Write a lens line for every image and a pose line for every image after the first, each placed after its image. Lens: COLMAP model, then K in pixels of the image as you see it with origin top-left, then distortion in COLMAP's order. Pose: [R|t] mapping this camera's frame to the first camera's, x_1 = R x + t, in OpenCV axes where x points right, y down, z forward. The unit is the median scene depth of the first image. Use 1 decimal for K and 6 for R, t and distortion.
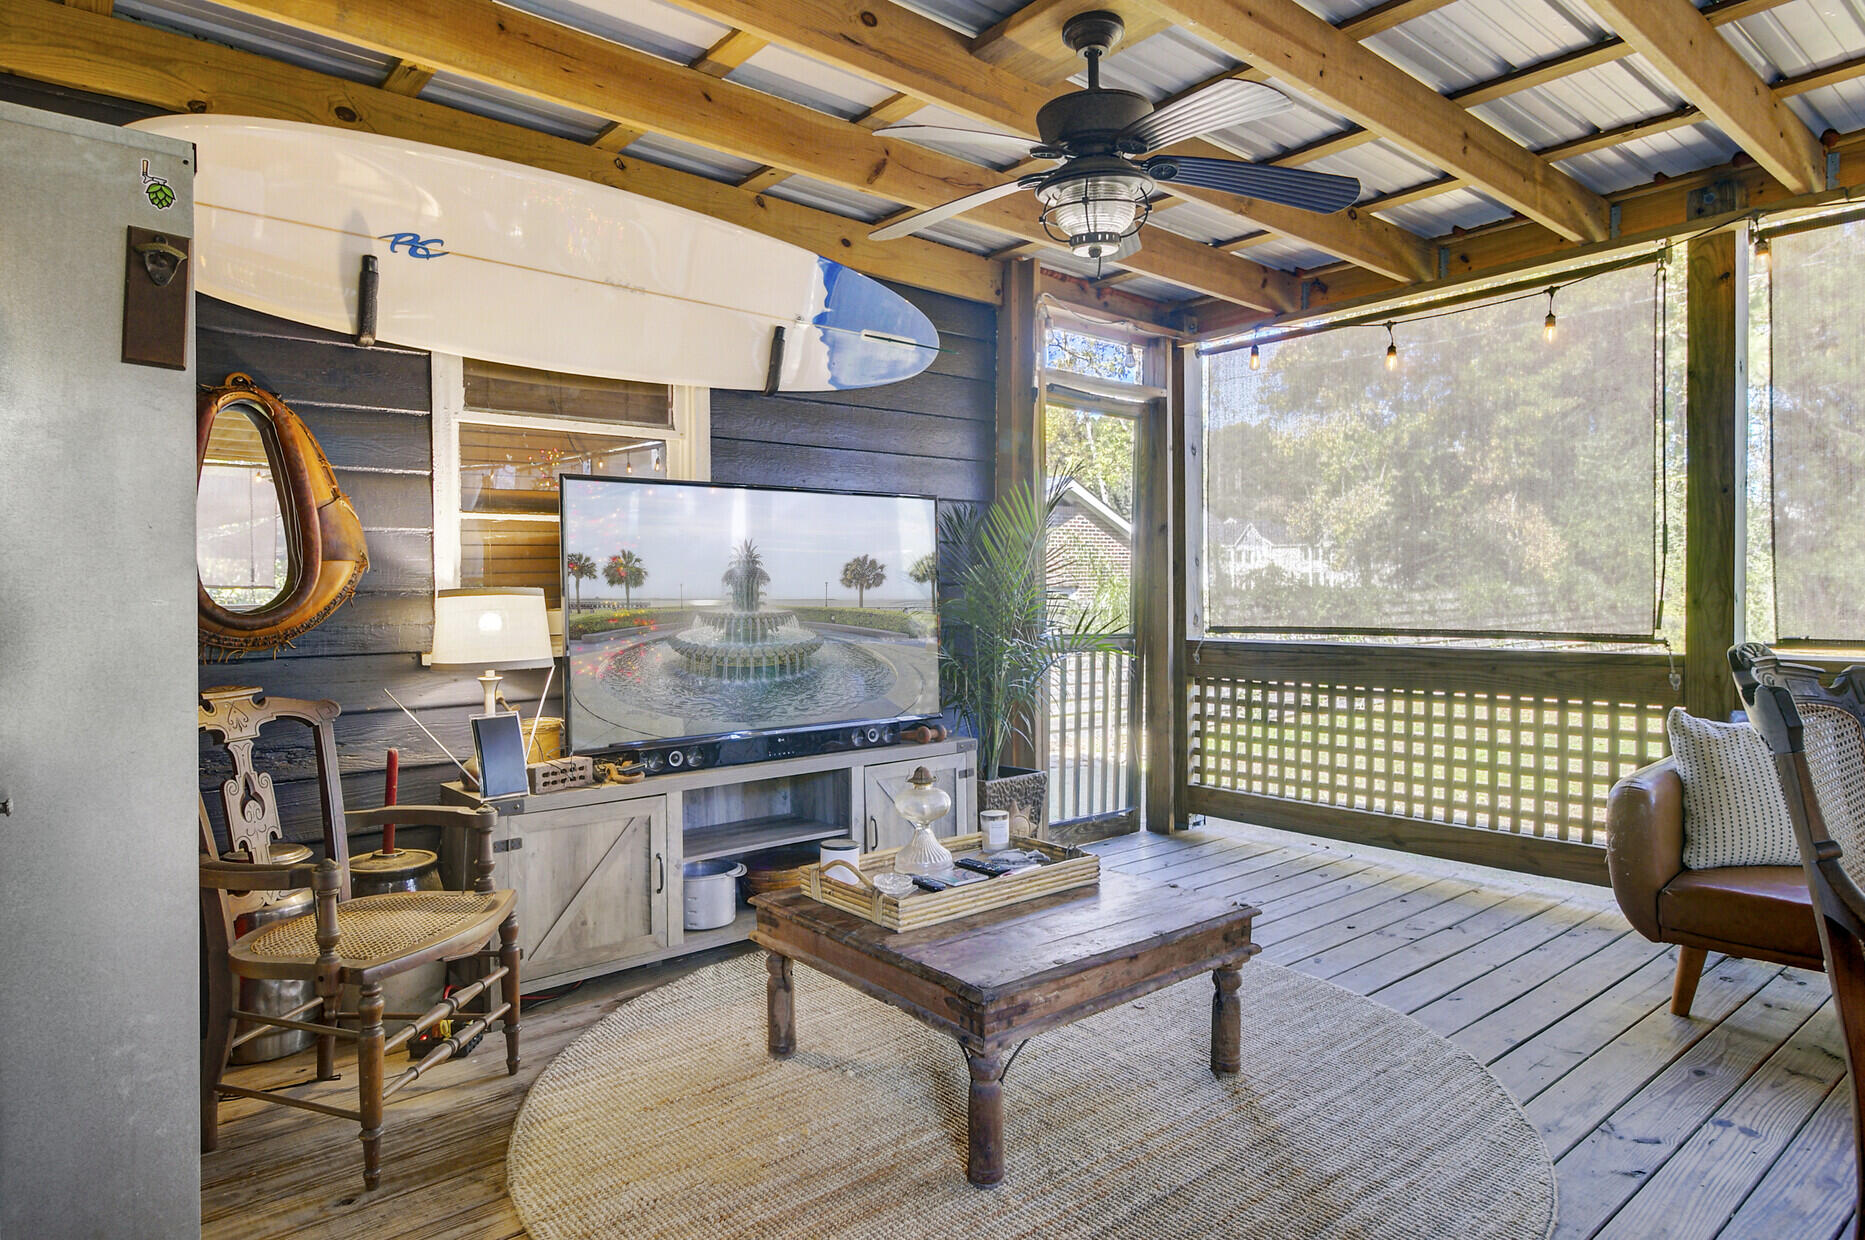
lens RADIAL K [[1087.5, 0, 935.0], [0, 1087.5, 614.9], [0, 0, 1]] dist [0.003758, -0.007146]
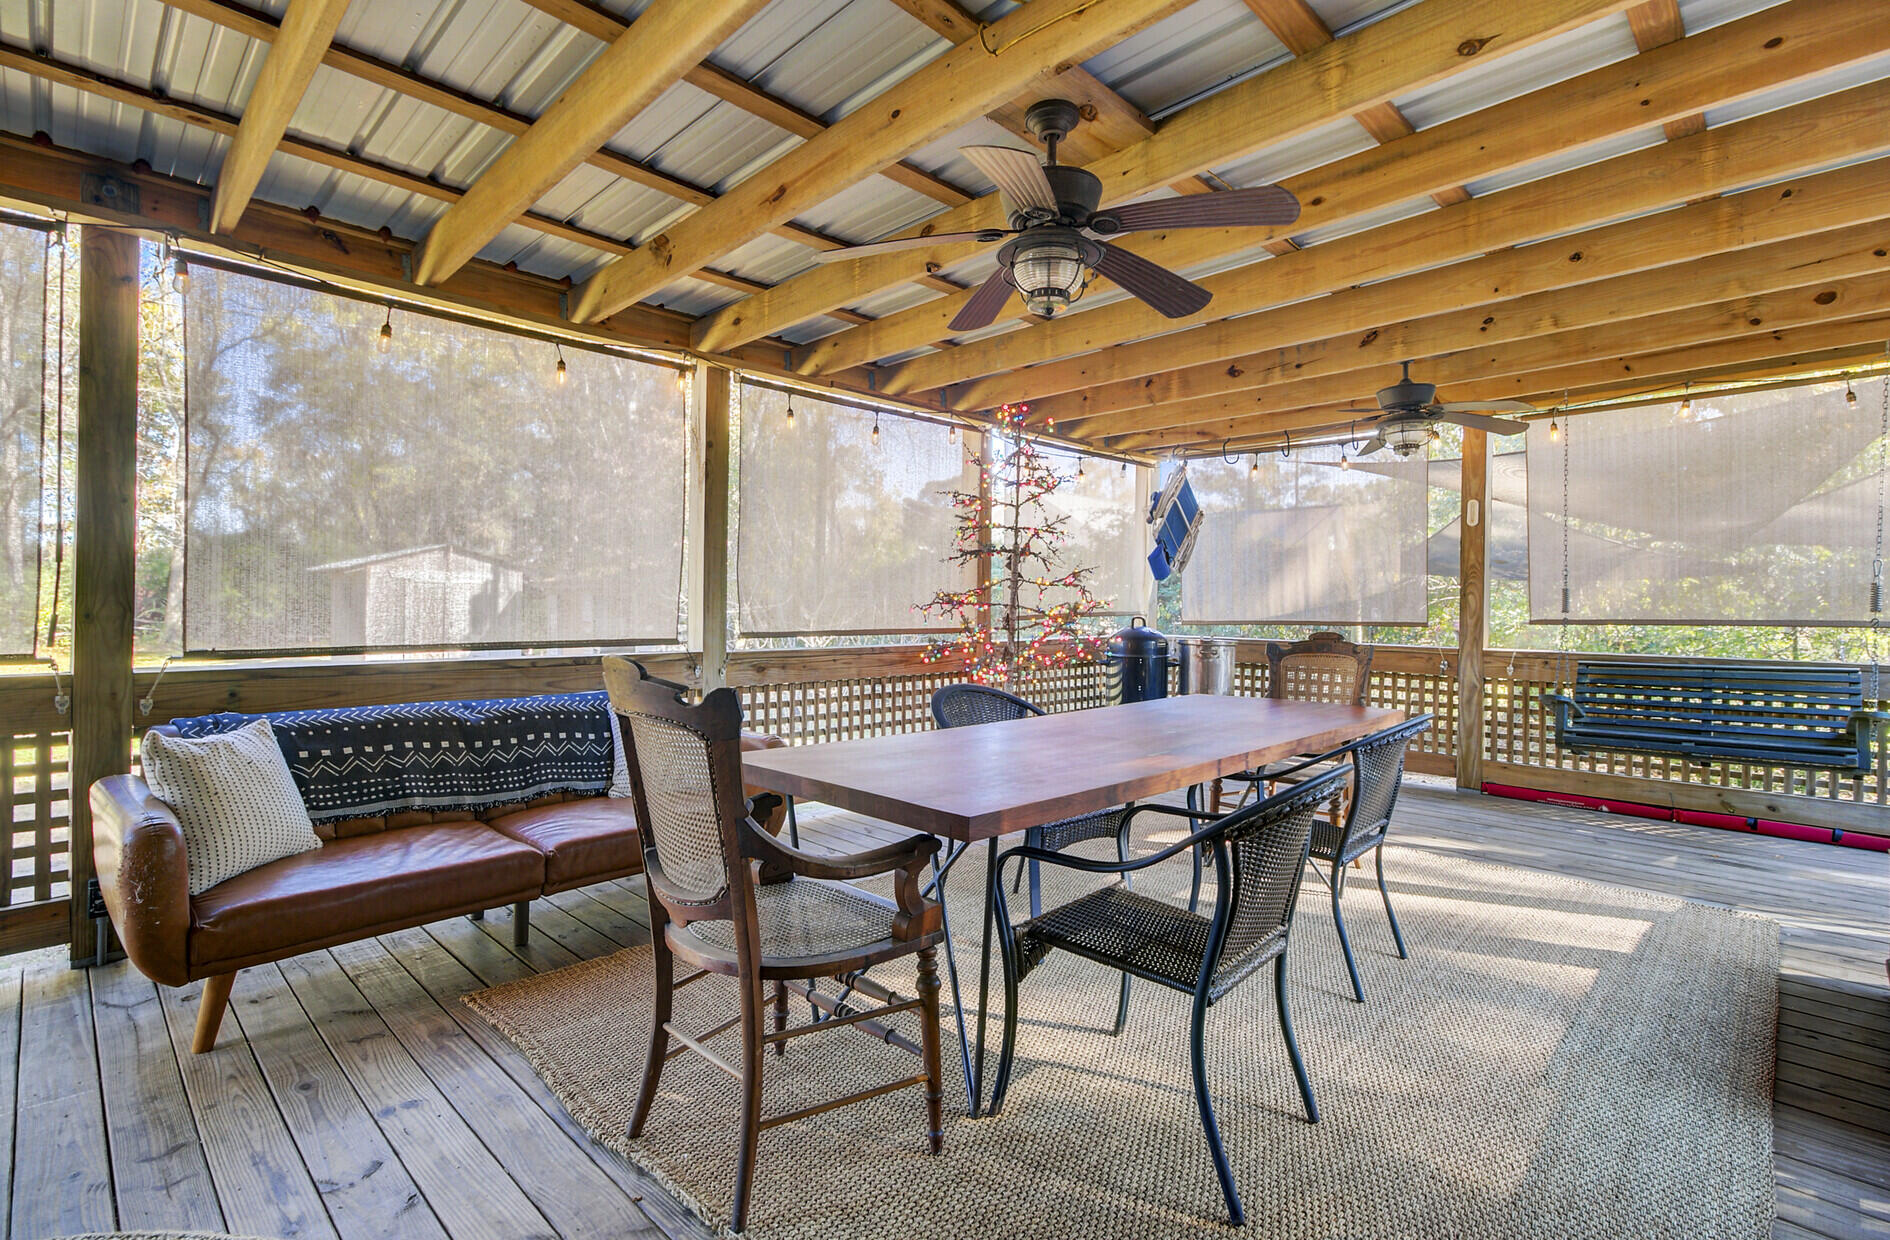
lens RADIAL K [[870.9, 0, 941.9], [0, 870.9, 607.9], [0, 0, 1]] dist [-0.009553, 0.002546]
pose [[-0.101069, 0.015365, 0.994761, -0.181570], [0.014687, 0.999795, -0.013950, 0.003354], [-0.994771, 0.013200, -0.101273, 0.607642]]
